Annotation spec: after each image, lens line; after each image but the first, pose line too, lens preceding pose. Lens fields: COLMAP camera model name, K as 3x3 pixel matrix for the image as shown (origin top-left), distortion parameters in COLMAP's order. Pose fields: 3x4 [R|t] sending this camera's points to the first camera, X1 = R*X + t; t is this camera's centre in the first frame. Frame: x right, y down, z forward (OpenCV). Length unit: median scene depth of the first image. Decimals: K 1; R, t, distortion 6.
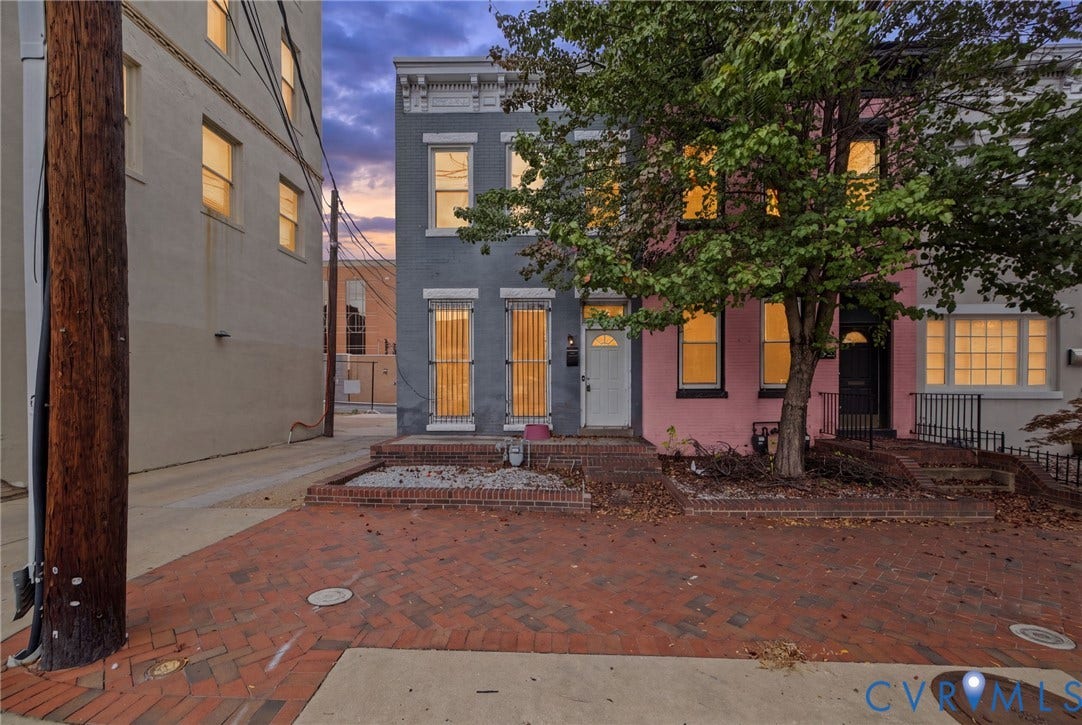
lens RADIAL K [[478.0, 0, 540.8], [0, 478.0, 324.5], [0, 0, 1]] dist [-0.002617, -0.001063]
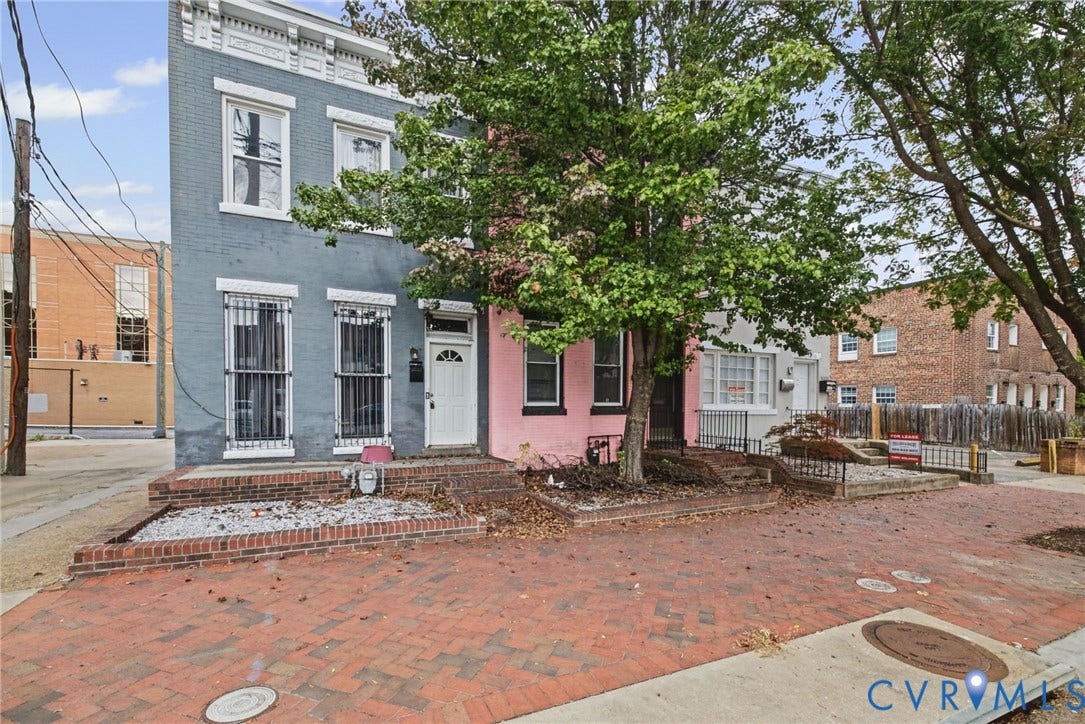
lens RADIAL K [[471.5, 0, 538.3], [0, 471.5, 357.3], [0, 0, 1]] dist [0.000863, -0.000618]
pose [[0.885554, 0.050175, 0.461819, -0.196175], [-0.063733, 0.997872, 0.013795, 0.015508], [-0.460144, -0.041650, 0.886867, 0.107495]]
